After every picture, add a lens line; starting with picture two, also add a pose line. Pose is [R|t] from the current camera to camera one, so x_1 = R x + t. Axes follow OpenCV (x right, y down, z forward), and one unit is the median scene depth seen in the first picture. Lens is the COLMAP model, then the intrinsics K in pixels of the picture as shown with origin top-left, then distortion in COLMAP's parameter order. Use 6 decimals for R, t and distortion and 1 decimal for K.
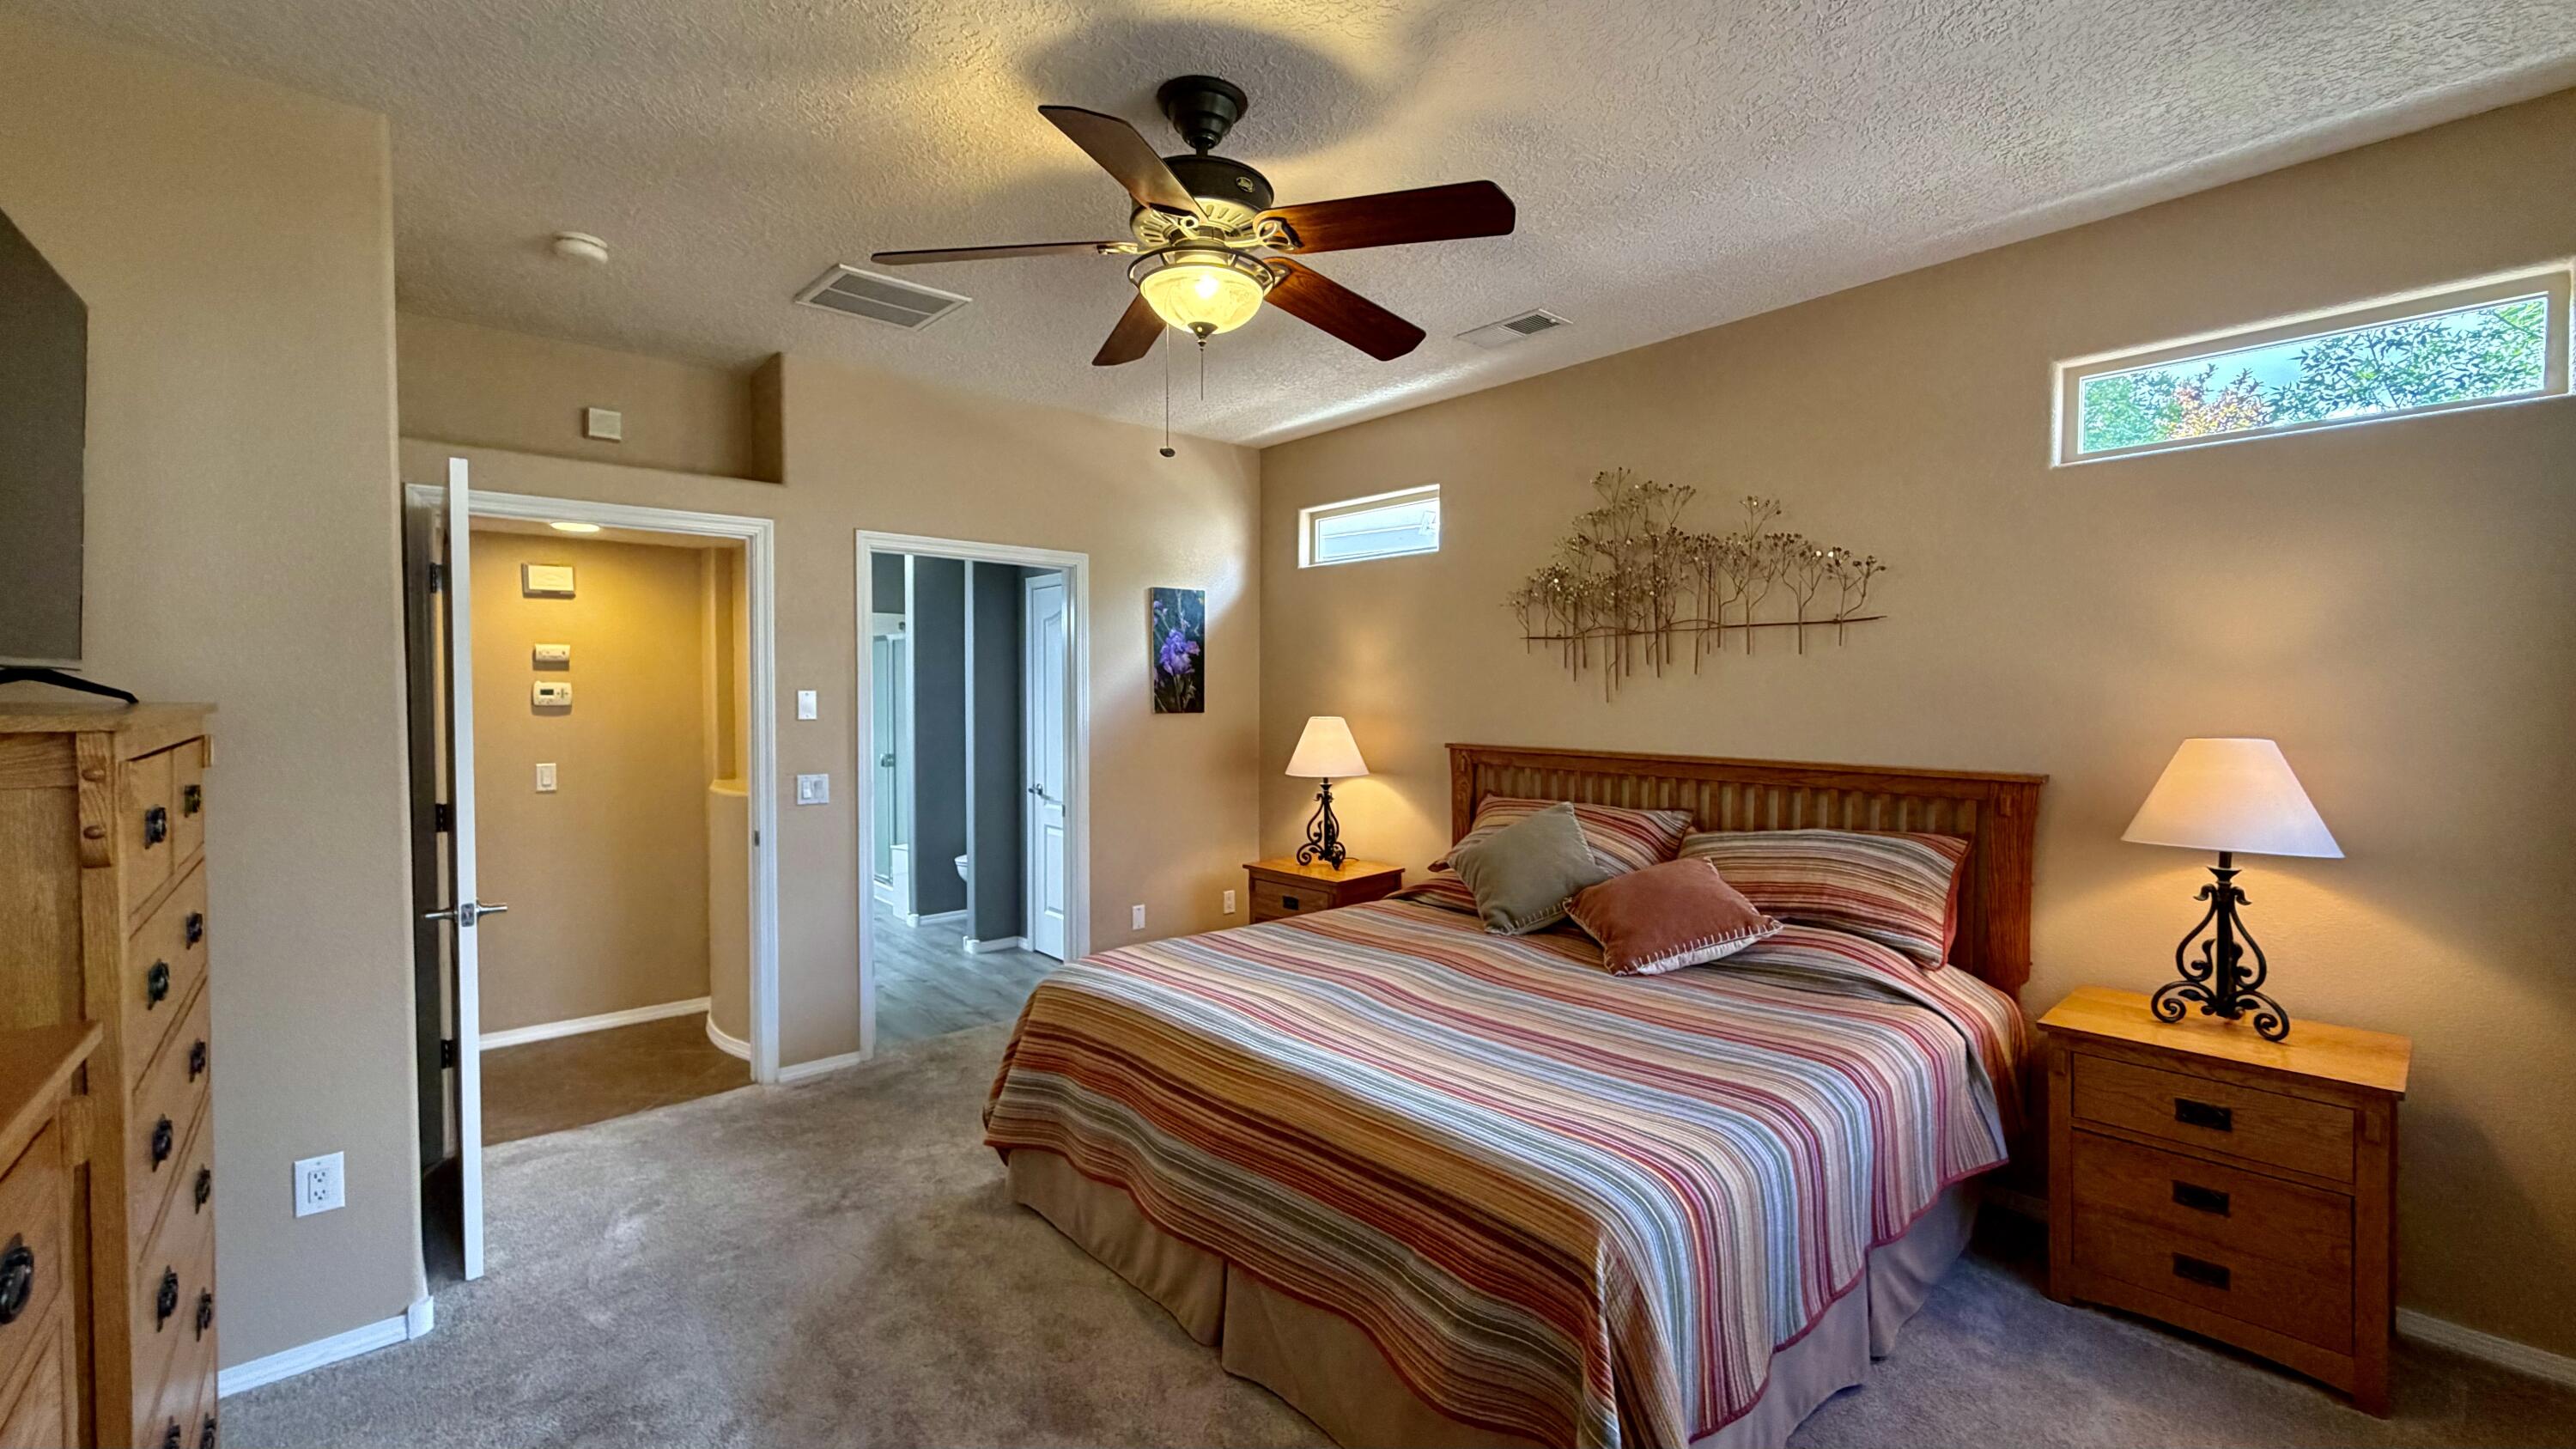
lens RADIAL K [[1027.1, 0, 1283.8], [0, 1027.1, 733.5], [0, 0, 1]] dist [0.002181, 0.000031]
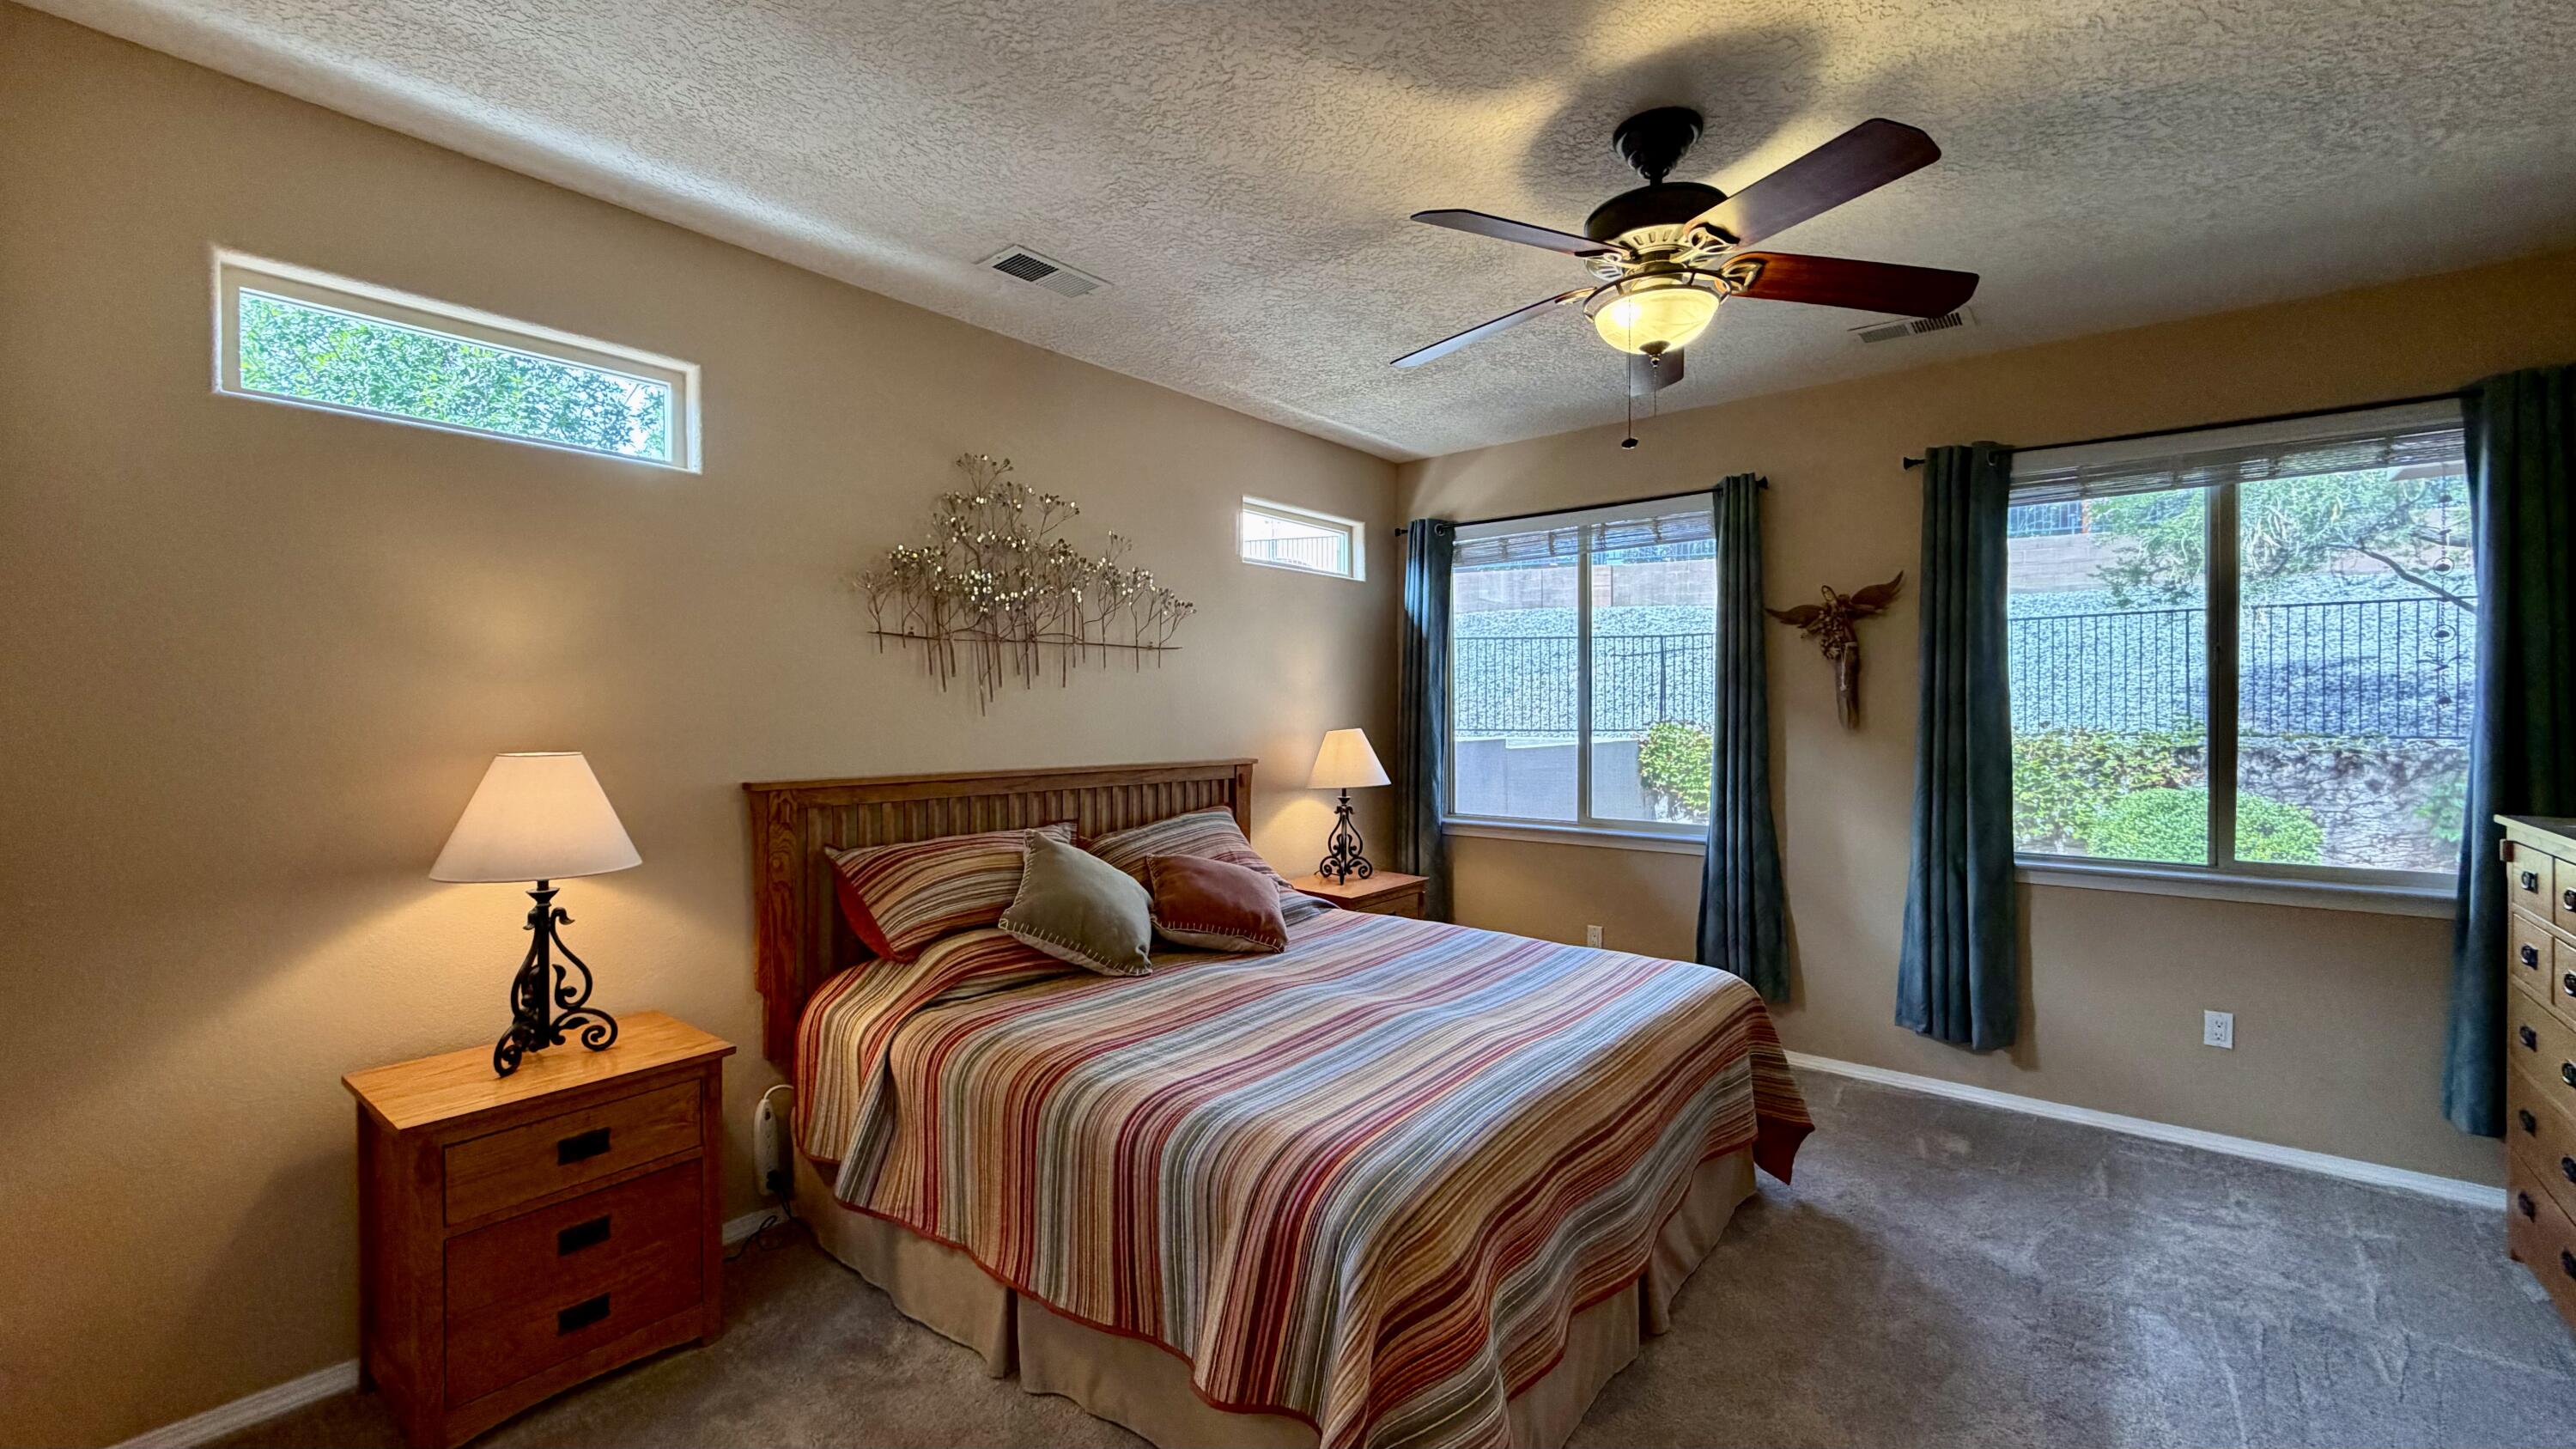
lens RADIAL K [[1030.1, 0, 1282.5], [0, 1030.1, 723.1], [0, 0, 1]] dist [0.000033, -0.000116]
pose [[-0.159399, 0.002095, 0.987212, -0.586622], [0.058622, 0.998253, 0.007347, -0.016087], [-0.985472, 0.059044, -0.159243, 0.881583]]
